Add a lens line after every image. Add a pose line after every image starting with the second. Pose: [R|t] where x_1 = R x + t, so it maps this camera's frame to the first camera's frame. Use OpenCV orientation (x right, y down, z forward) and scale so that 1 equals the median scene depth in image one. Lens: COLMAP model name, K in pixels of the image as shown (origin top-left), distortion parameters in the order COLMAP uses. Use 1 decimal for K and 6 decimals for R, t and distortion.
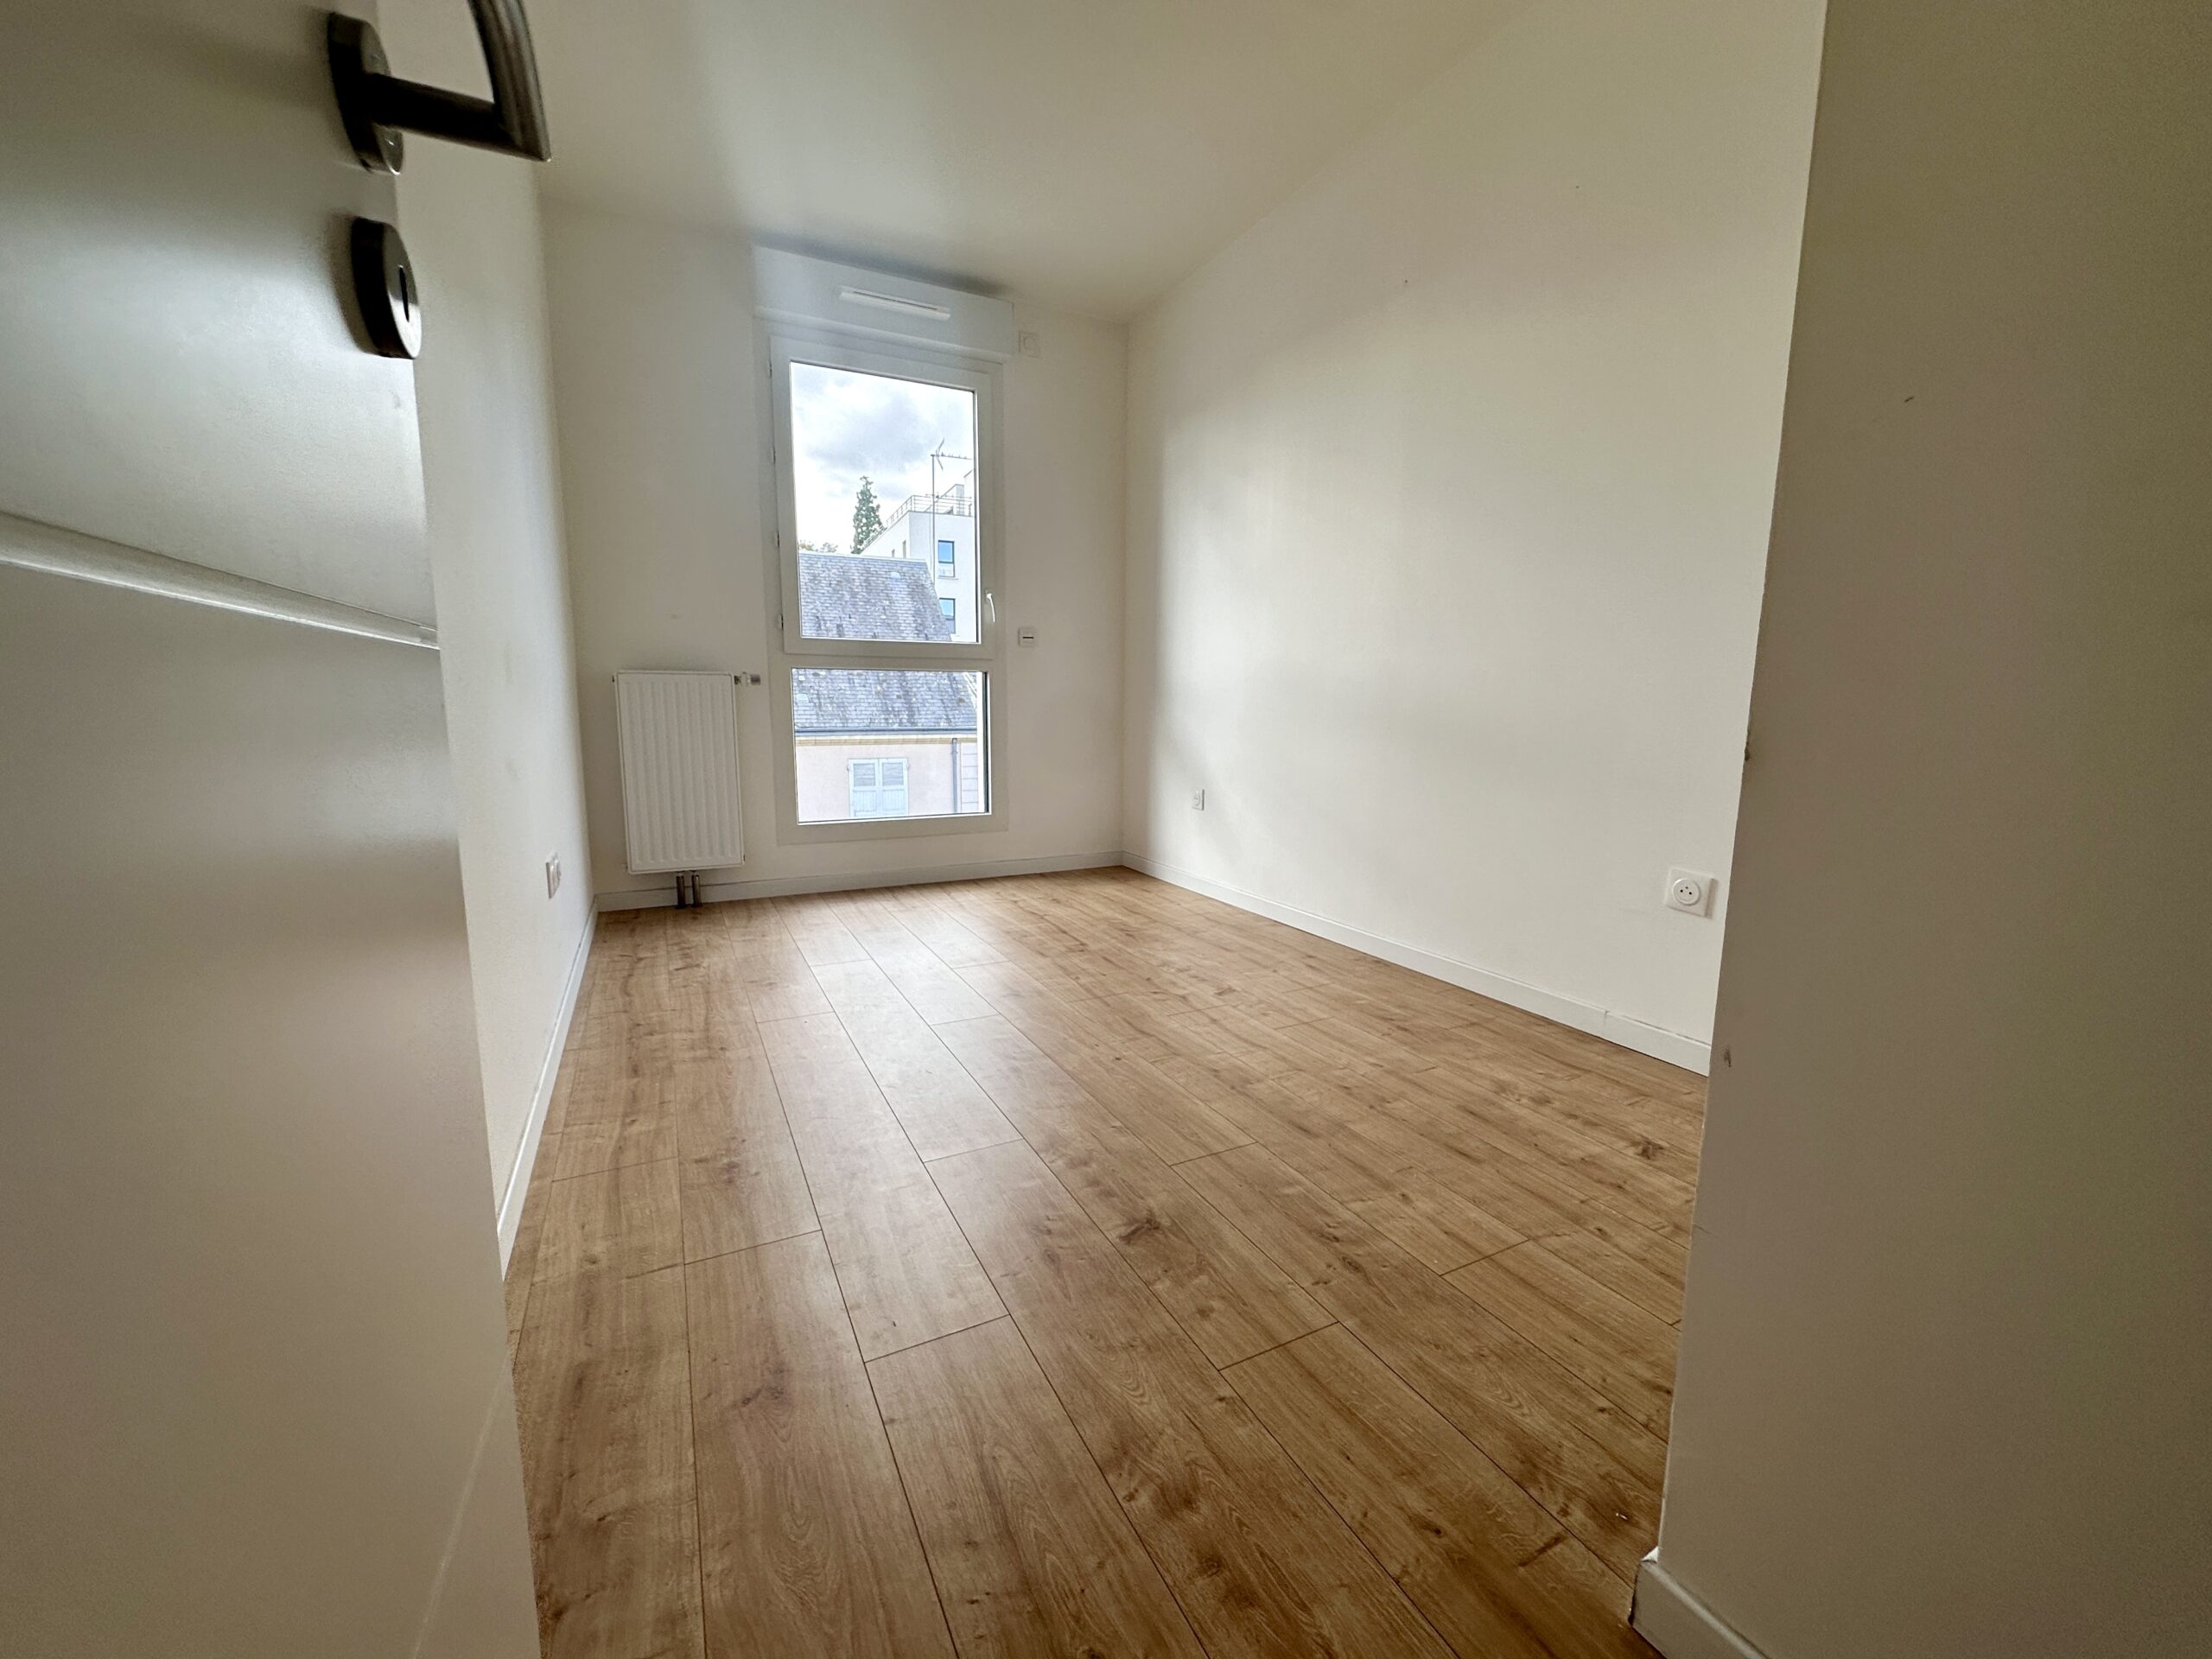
lens RADIAL K [[886.4, 0, 1105.4], [0, 886.4, 823.9], [0, 0, 1]] dist [0.003195, 0.000209]
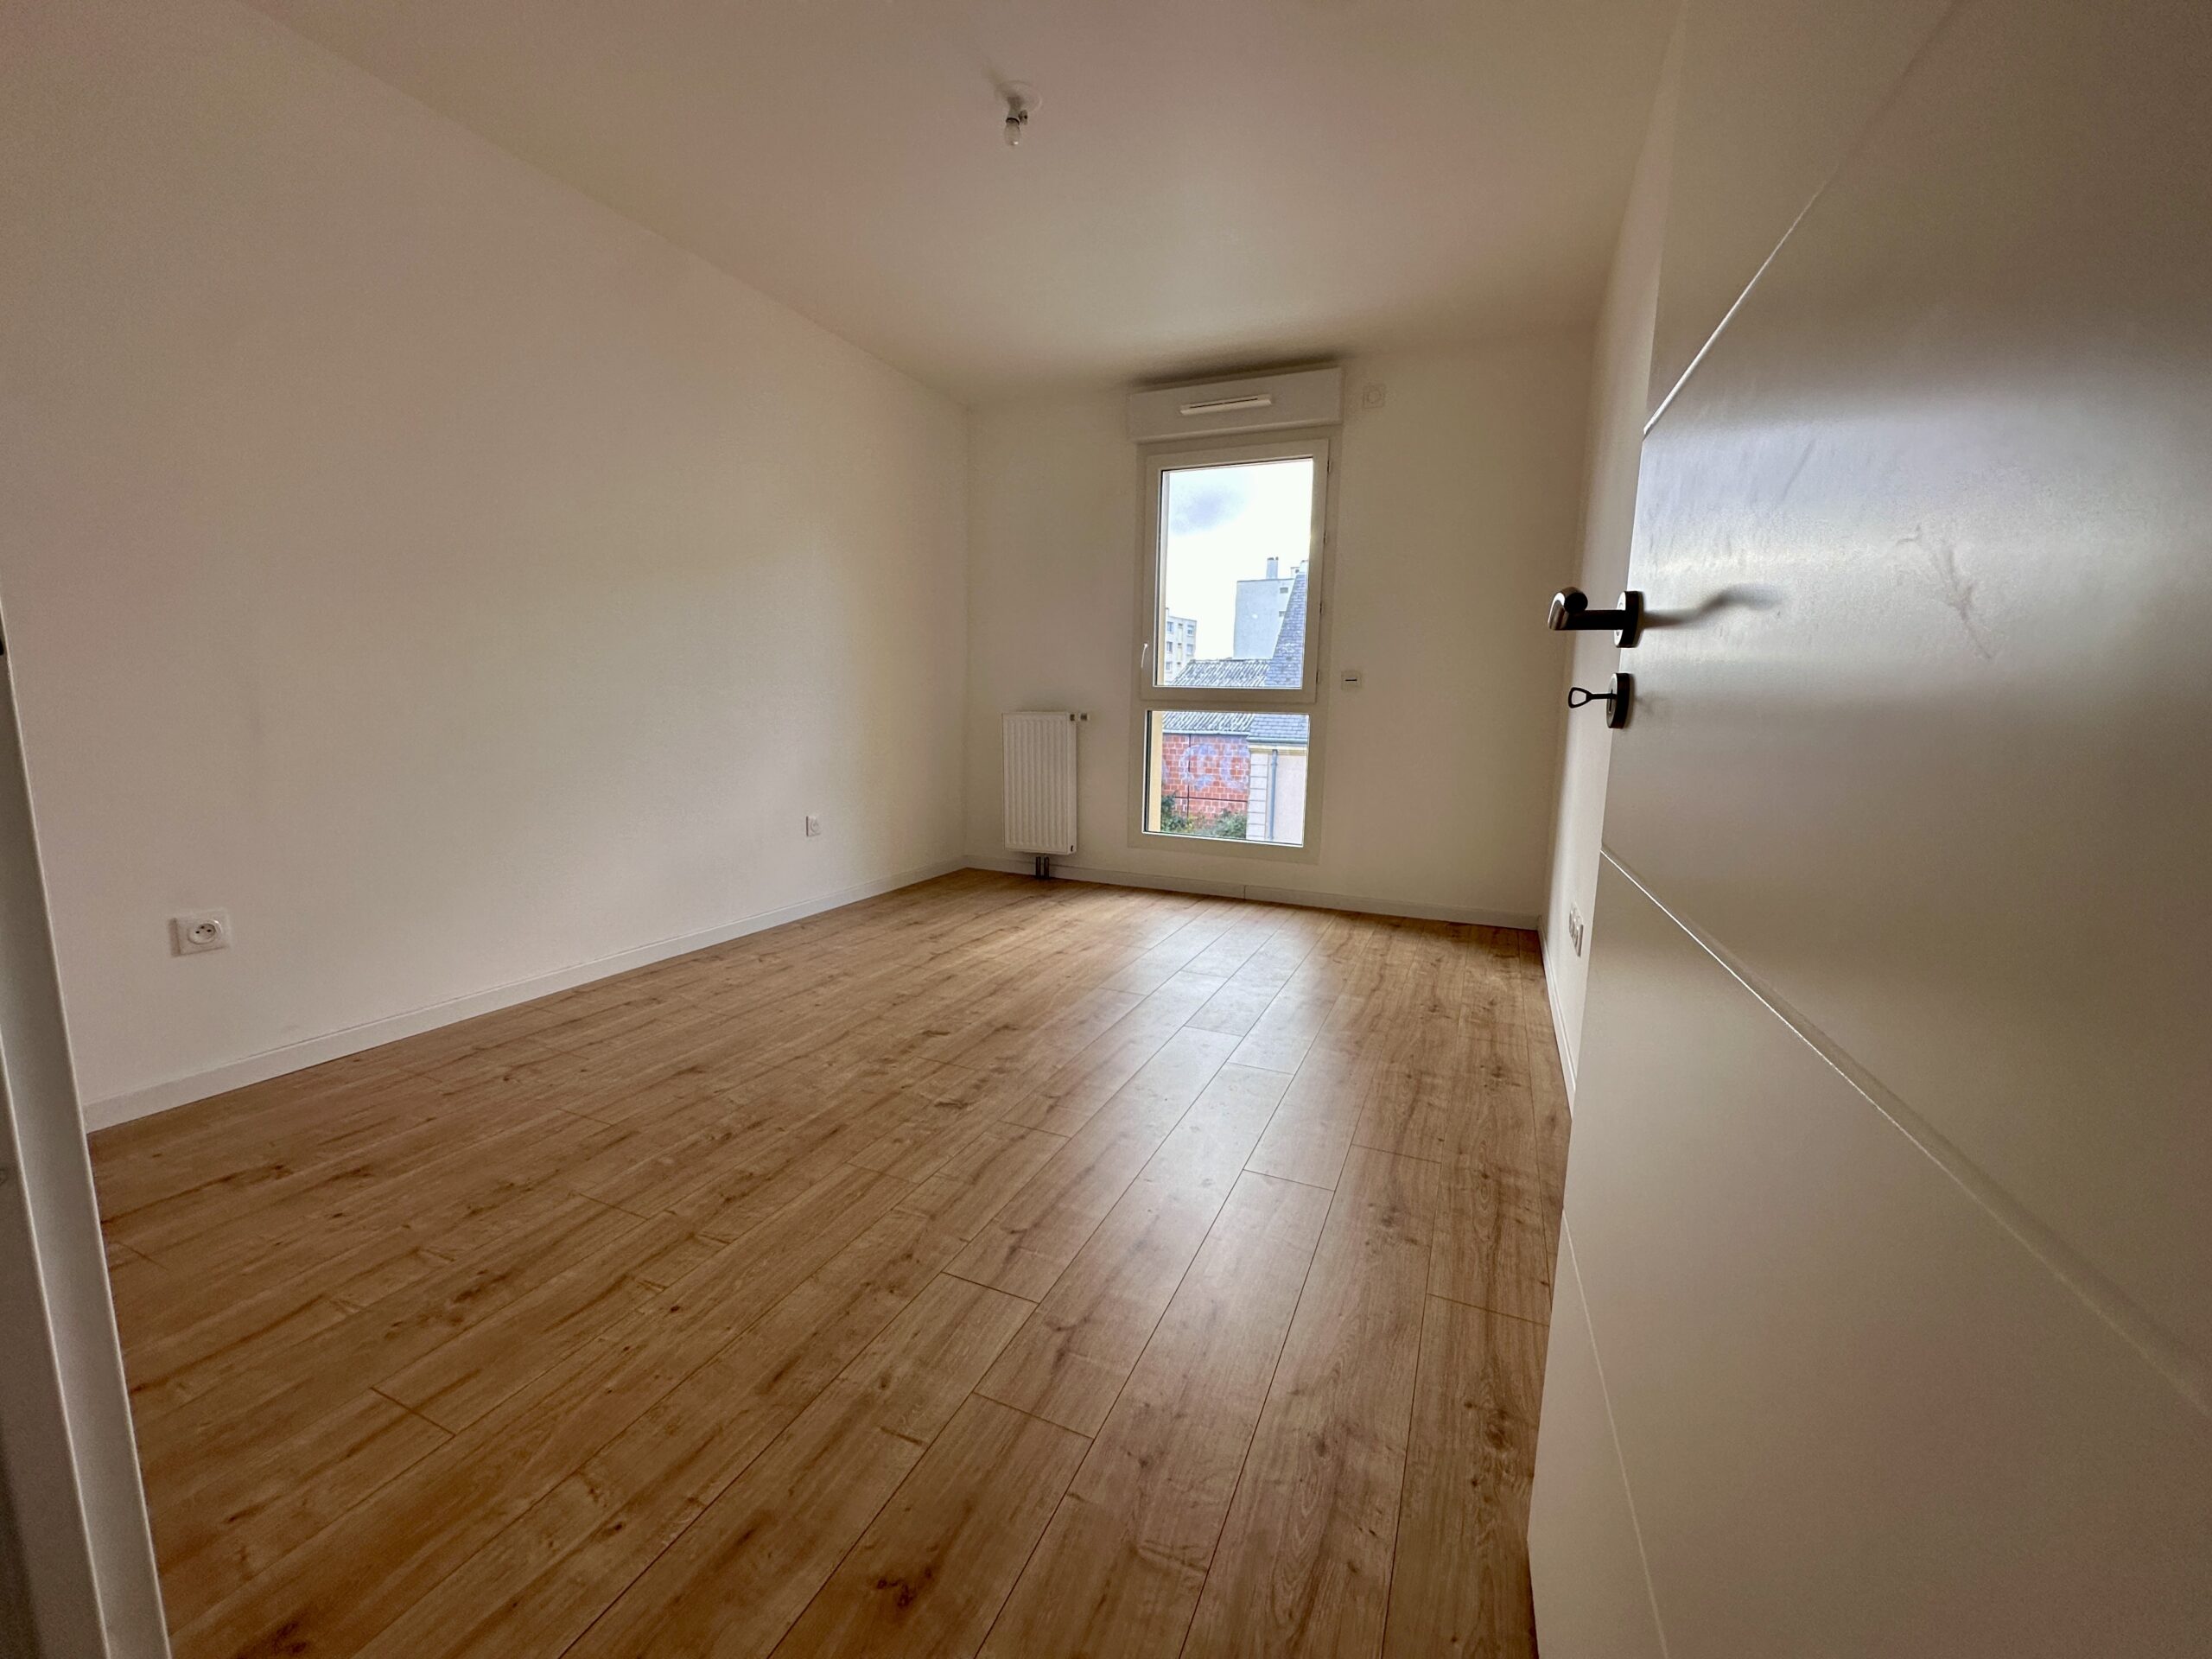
lens RADIAL K [[886.4, 0, 1107.2], [0, 886.4, 840.9], [0, 0, 1]] dist [0.003195, 0.000209]
pose [[0.645924, 0.115770, -0.754572, 0.609738], [-0.137029, 0.989963, 0.034586, -0.025859], [0.751002, 0.081058, 0.655305, 0.145783]]
